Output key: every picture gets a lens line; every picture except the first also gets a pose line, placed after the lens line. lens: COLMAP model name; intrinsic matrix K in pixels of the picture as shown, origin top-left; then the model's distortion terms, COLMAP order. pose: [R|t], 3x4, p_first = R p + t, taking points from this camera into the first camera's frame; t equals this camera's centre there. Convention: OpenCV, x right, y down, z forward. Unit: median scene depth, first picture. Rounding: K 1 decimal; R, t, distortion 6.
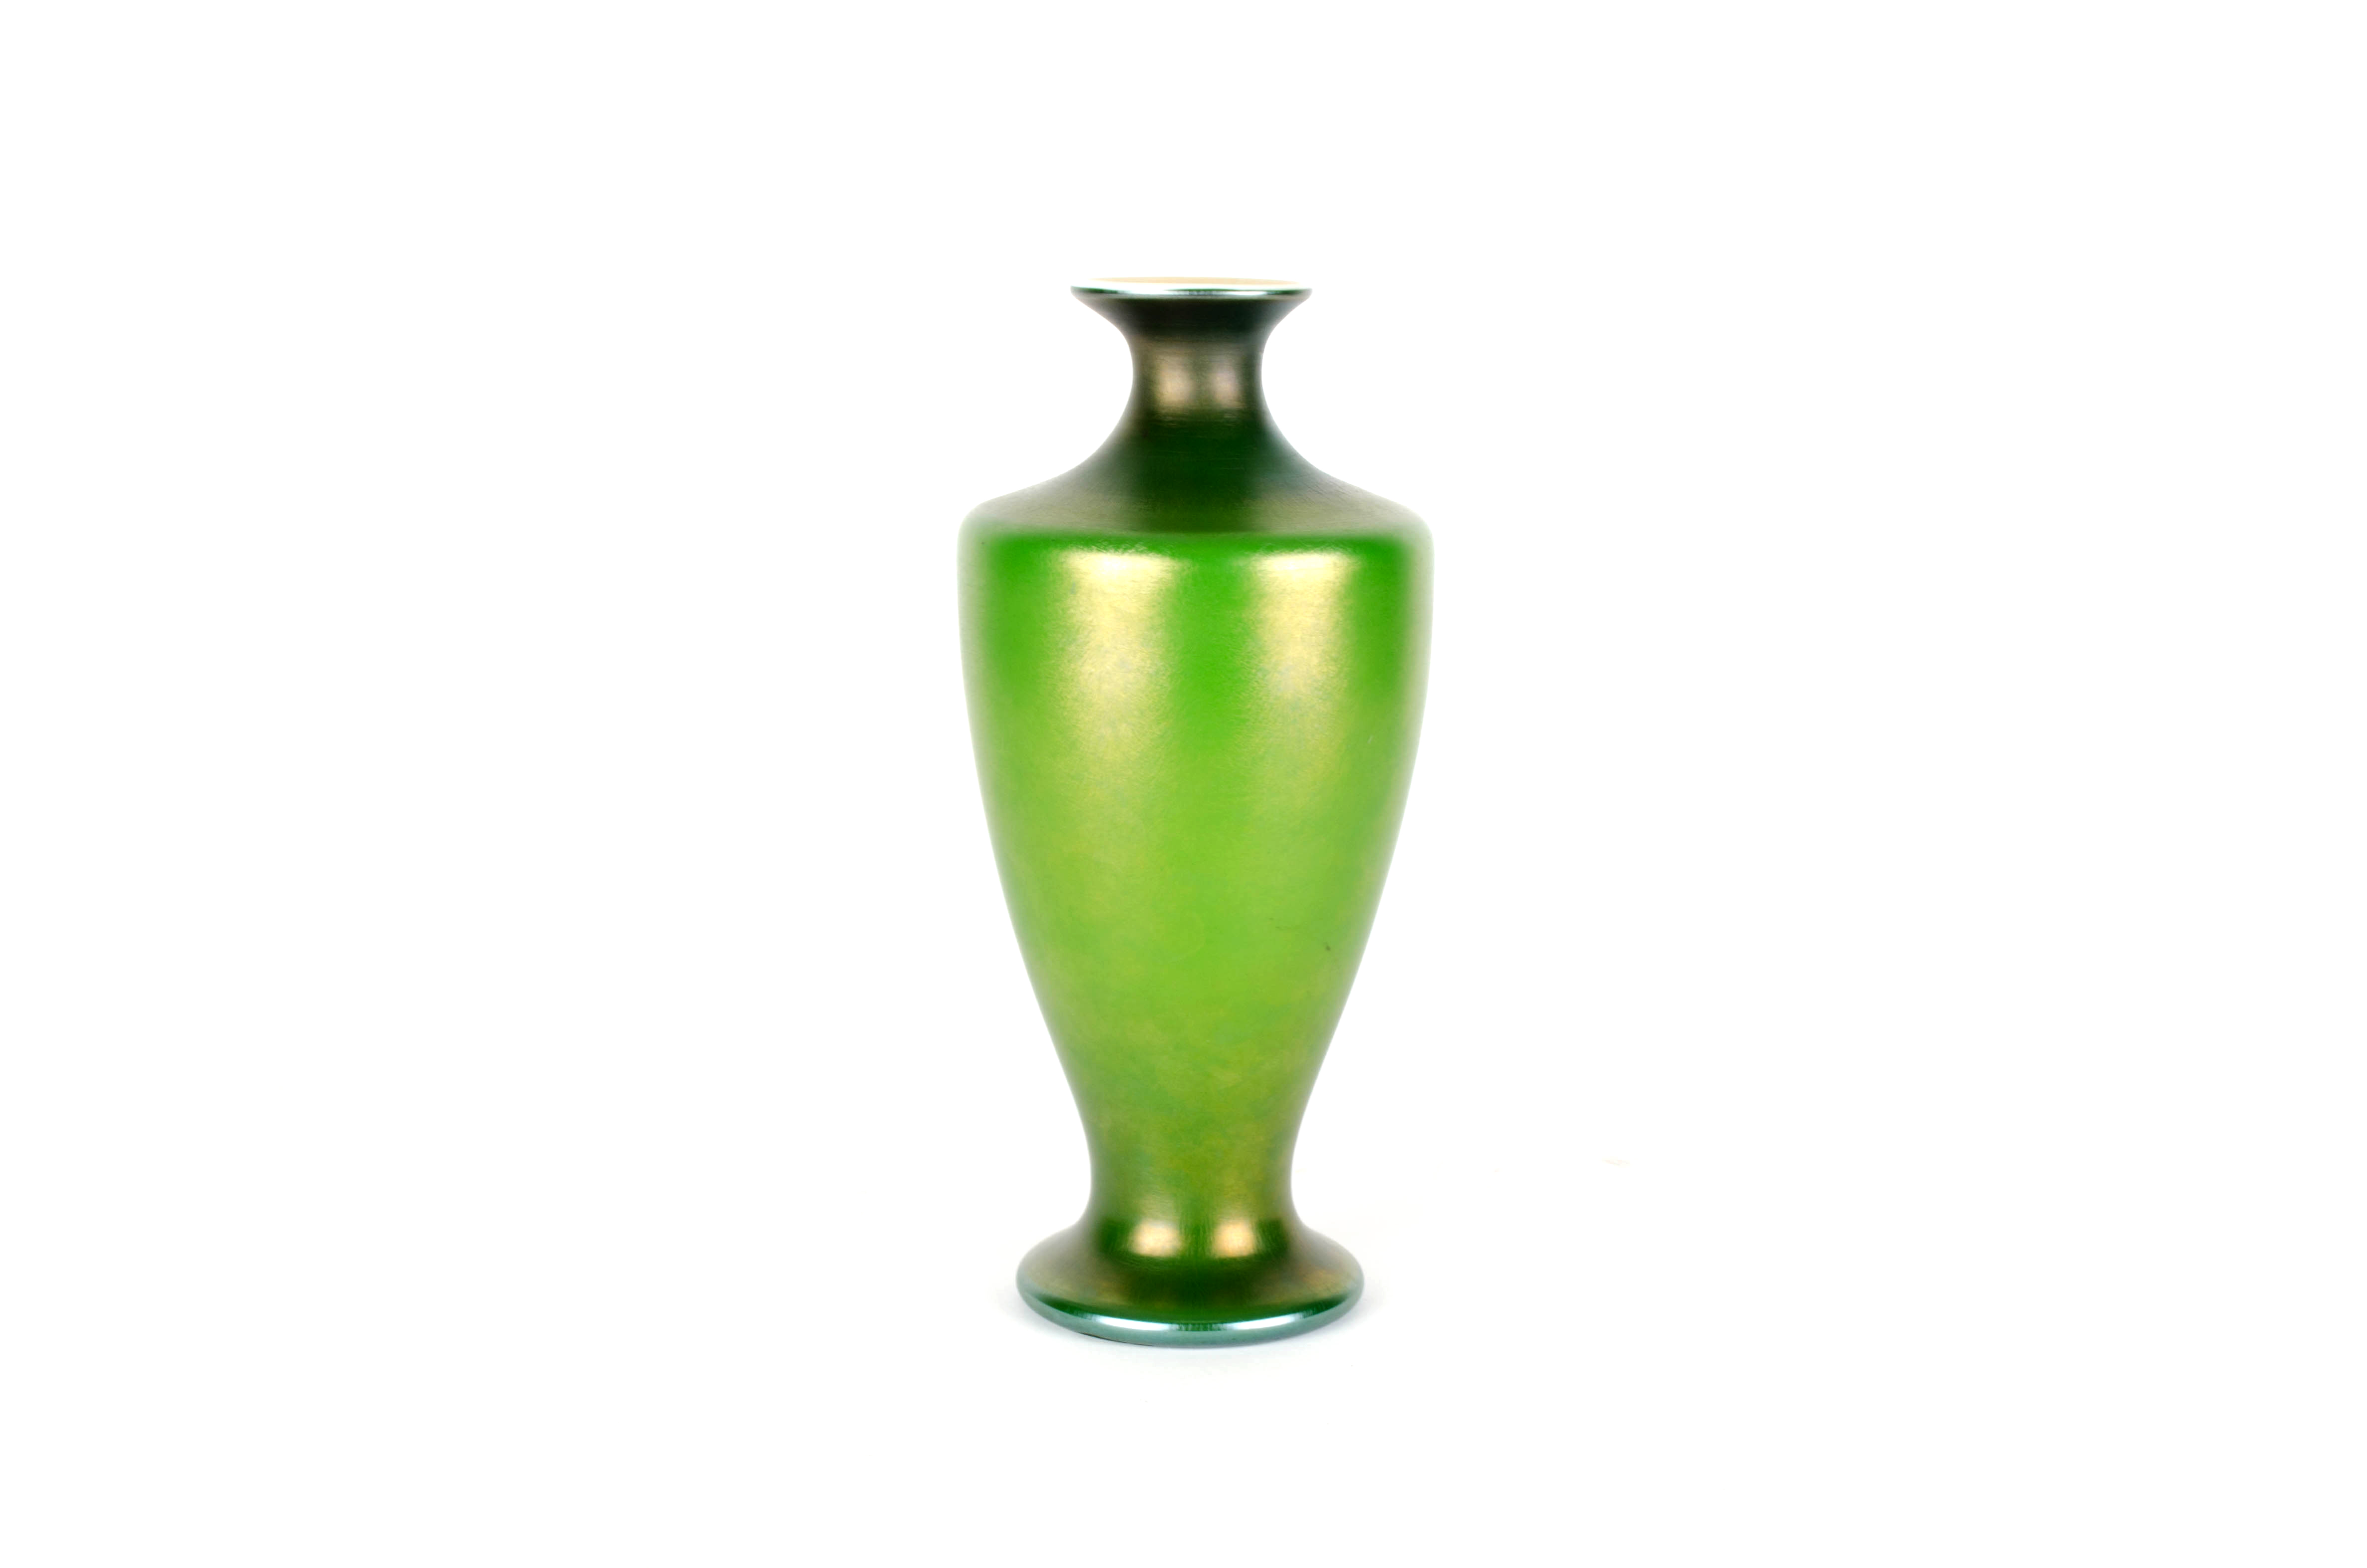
lens RADIAL K [[3460.6, 0, 1186.8], [0, 3460.6, 782.4], [0, 0, 1]] dist [0.051576, 0.000000]
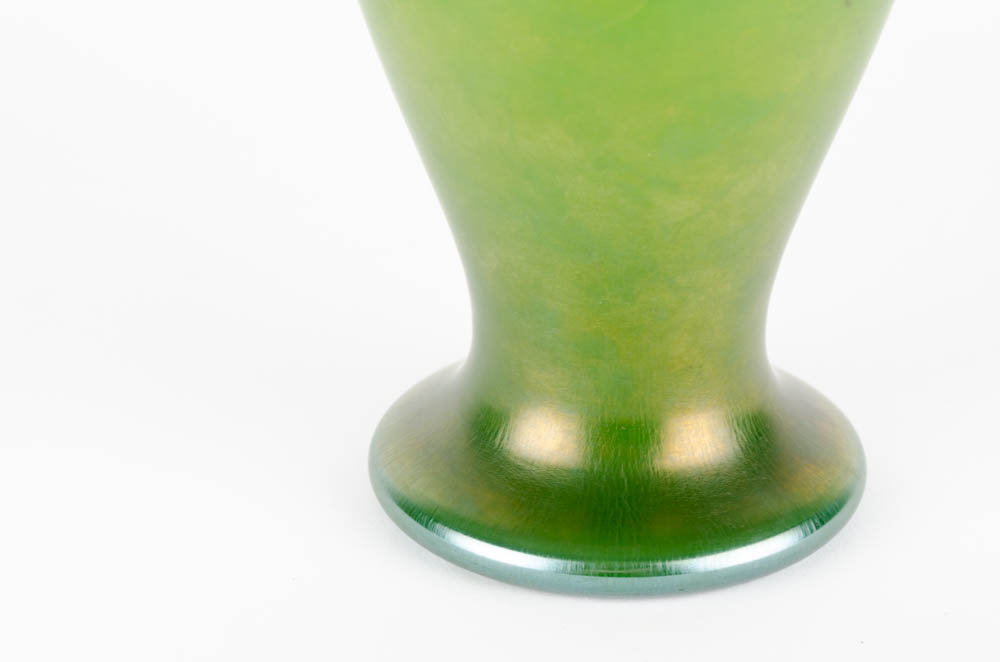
lens RADIAL K [[2161.5, 0, 497.0], [0, 2161.5, 329.7], [0, 0, 1]] dist [0.052154, 0.000000]
pose [[0.998747, 0.008407, -0.049336, -0.001755], [0.005228, 0.962871, 0.269912, -0.000097], [0.049773, -0.269832, 0.961620, 0.612552]]
